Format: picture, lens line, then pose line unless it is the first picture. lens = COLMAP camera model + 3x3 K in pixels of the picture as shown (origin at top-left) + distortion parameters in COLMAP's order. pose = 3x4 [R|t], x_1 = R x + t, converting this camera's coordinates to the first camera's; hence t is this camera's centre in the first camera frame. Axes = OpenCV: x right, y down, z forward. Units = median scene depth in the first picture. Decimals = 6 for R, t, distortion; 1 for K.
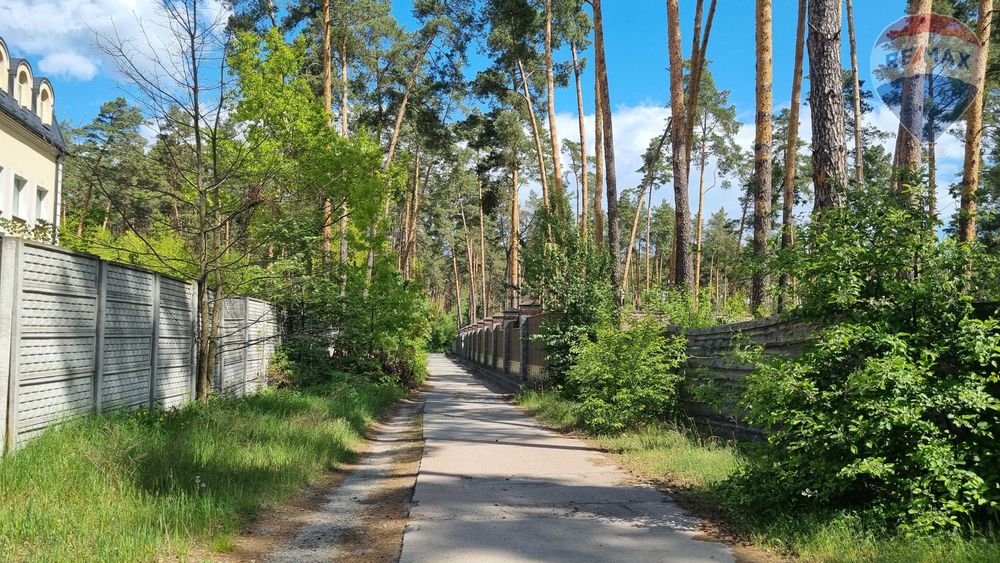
lens RADIAL K [[739.3, 0, 500.0], [0, 739.3, 281.5], [0, 0, 1]] dist [0.065555, -0.100937]
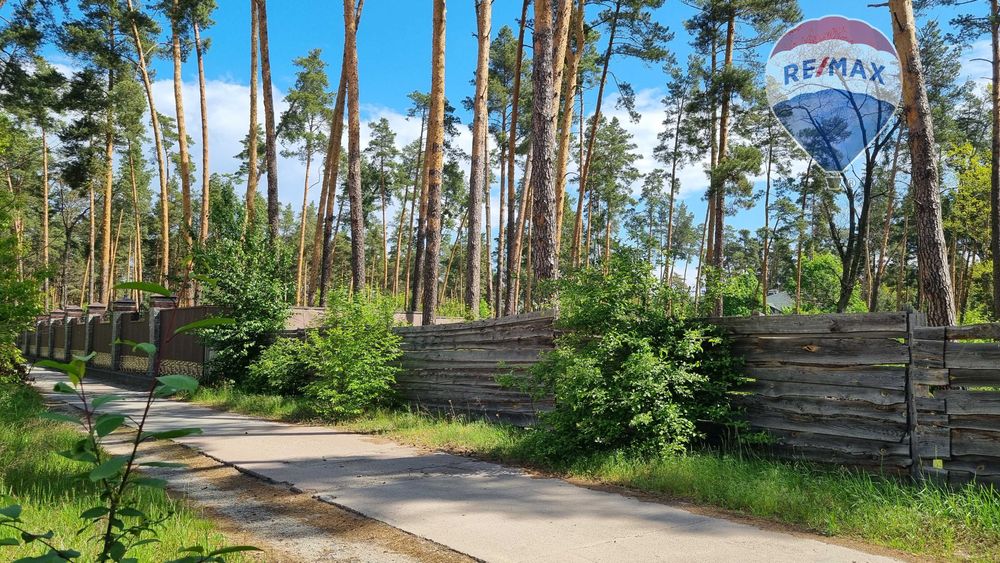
lens RADIAL K [[755.9, 0, 500.0], [0, 755.9, 281.5], [0, 0, 1]] dist [-0.001290, -0.001502]
pose [[0.837786, 0.036563, 0.544773, -0.275412], [-0.045070, 0.998981, 0.002263, -0.019243], [-0.544135, -0.026449, 0.838581, -0.091654]]
